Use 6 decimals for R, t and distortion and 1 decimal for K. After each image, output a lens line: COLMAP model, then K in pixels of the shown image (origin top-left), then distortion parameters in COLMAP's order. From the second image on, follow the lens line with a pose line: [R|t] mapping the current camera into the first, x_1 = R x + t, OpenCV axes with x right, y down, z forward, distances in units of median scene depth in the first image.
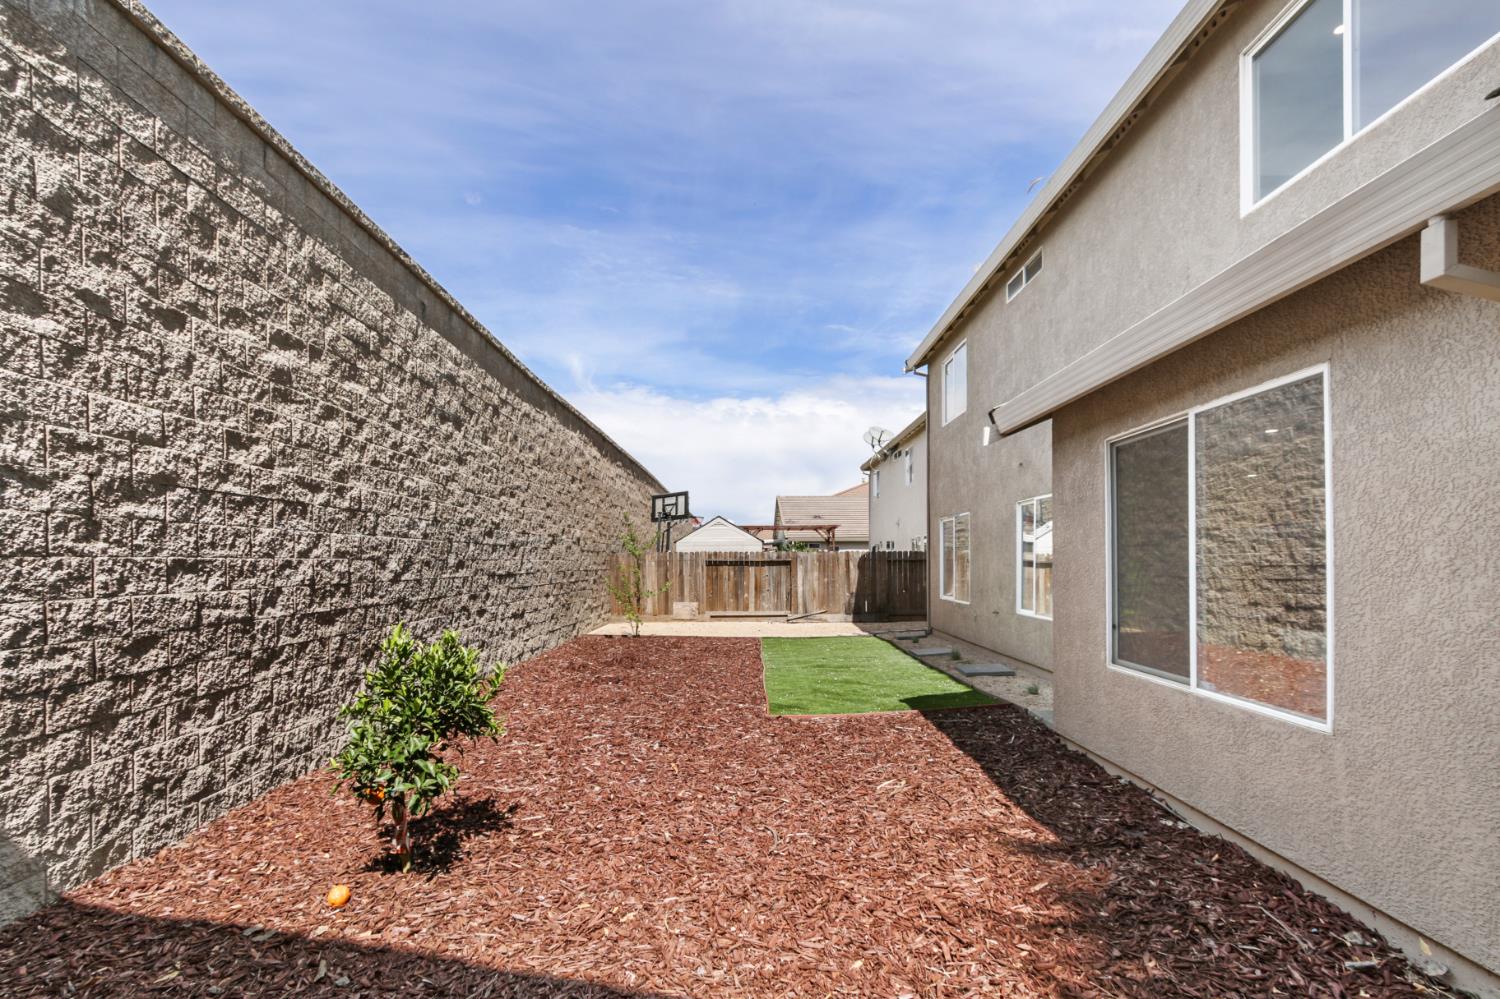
lens RADIAL K [[699.2, 0, 760.0], [0, 699.2, 553.5], [0, 0, 1]] dist [-0.000848, 0.003857]
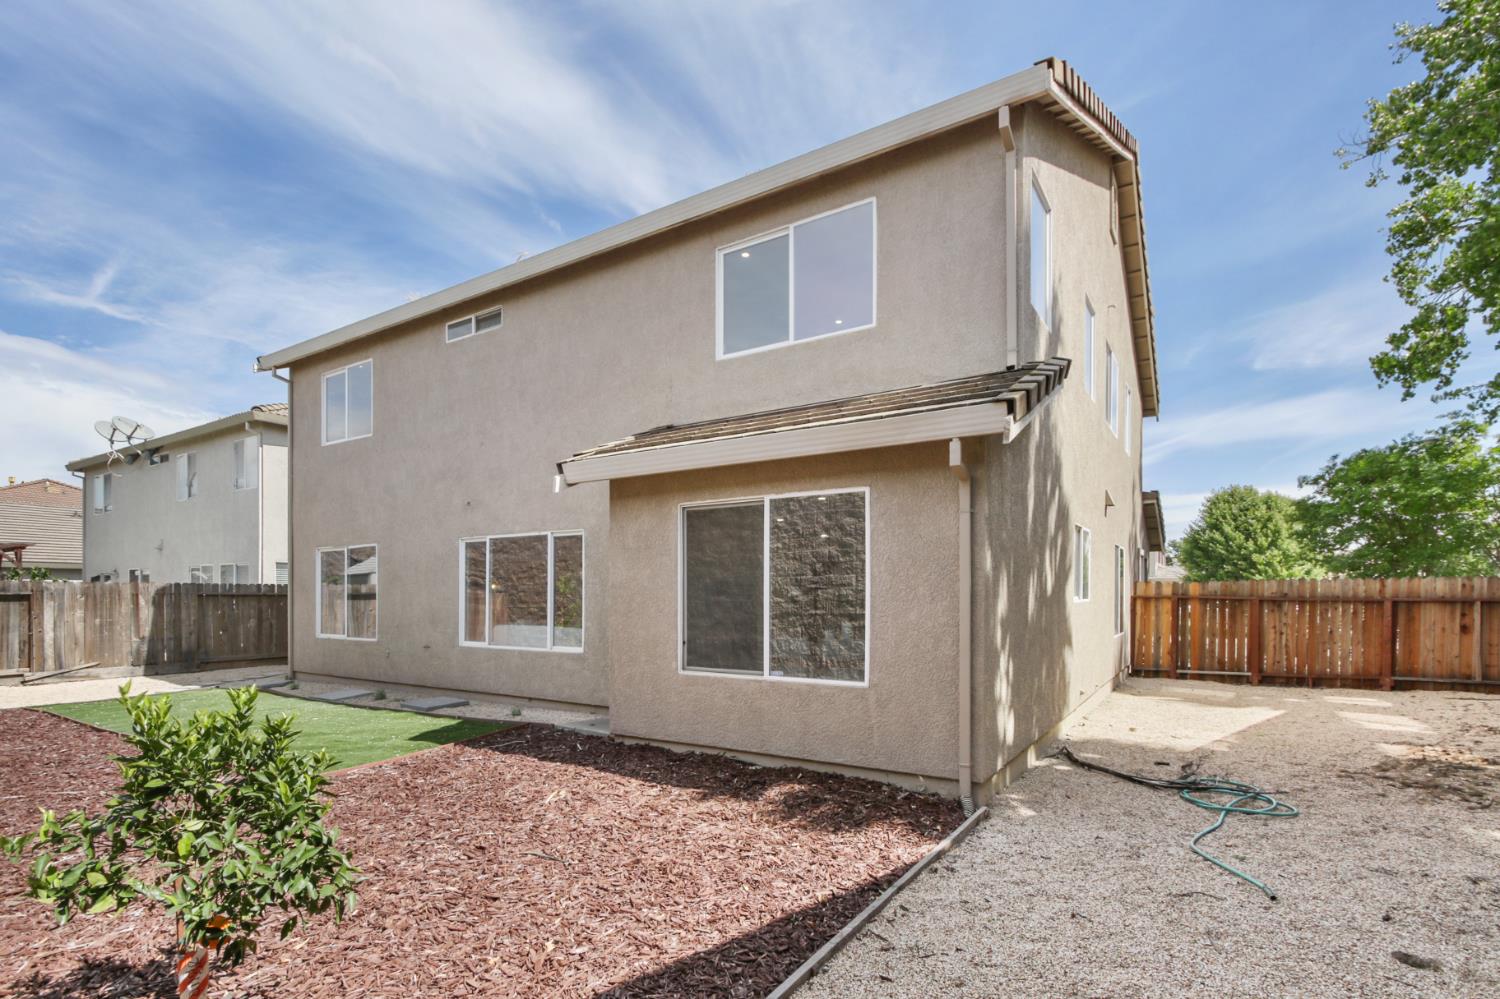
lens RADIAL K [[699.2, 0, 752.9], [0, 699.2, 598.5], [0, 0, 1]] dist [-0.000848, 0.003857]
pose [[0.555045, 0.001296, 0.831819, -0.484171], [-0.011461, 0.999916, 0.006090, 0.007655], [-0.831741, -0.012914, 0.555014, 0.119902]]
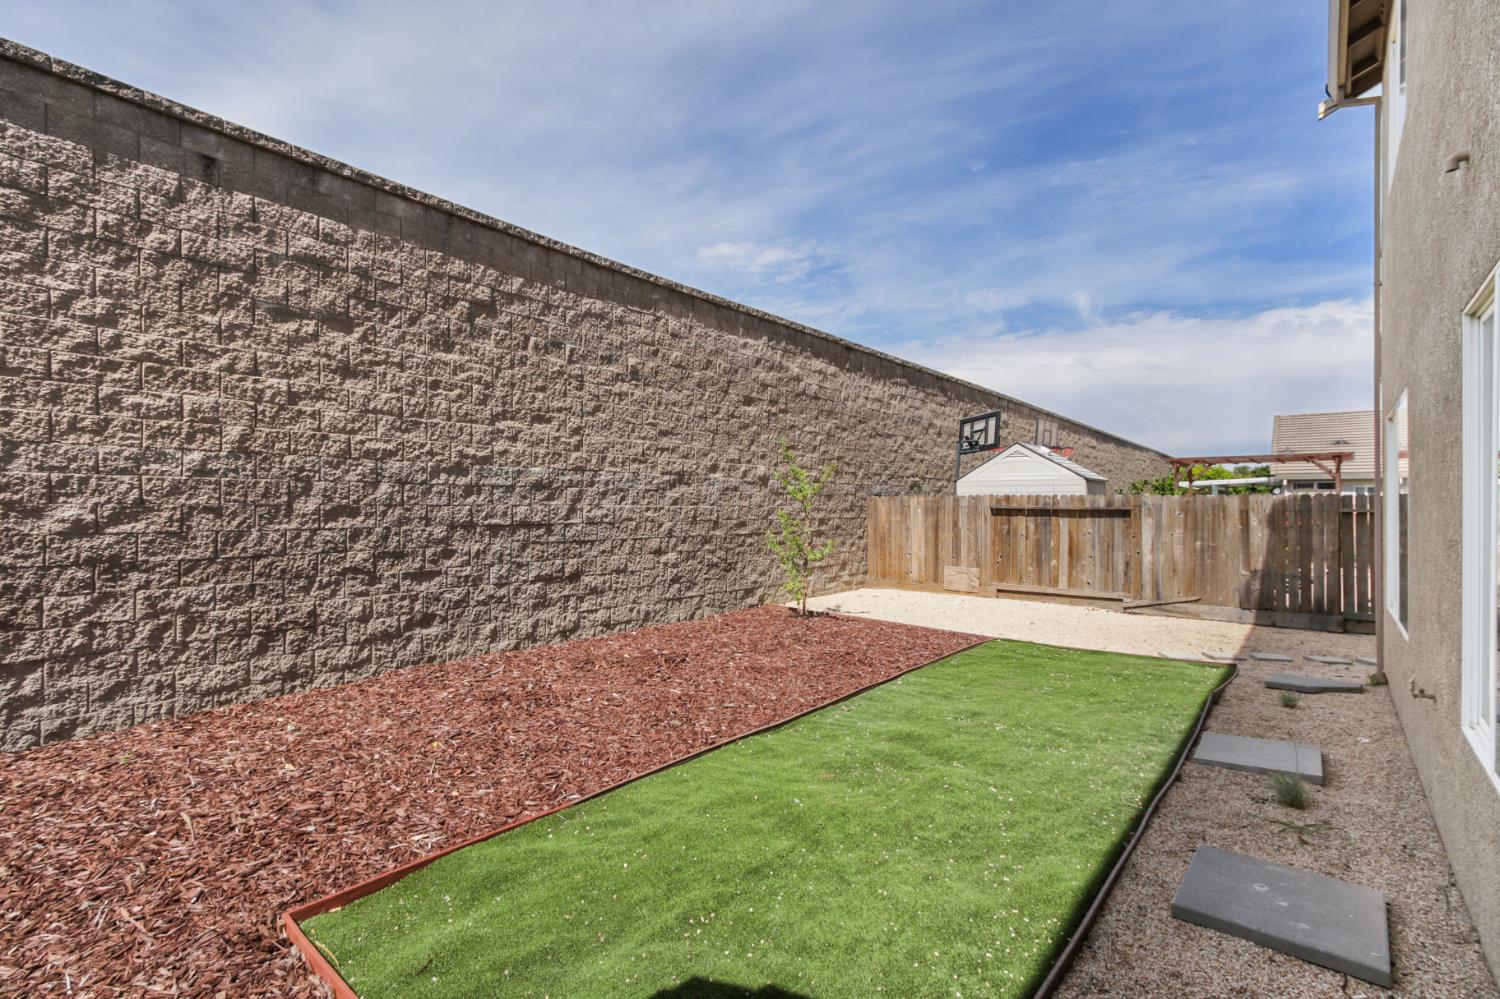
lens RADIAL K [[675.5, 0, 760.5], [0, 675.5, 483.6], [0, 0, 1]] dist [-0.015835, 0.000110]
pose [[0.760134, -0.008195, -0.649714, 0.647930], [-0.003108, 0.999863, -0.016248, -0.005961], [0.649758, 0.014370, 0.760005, 1.287218]]
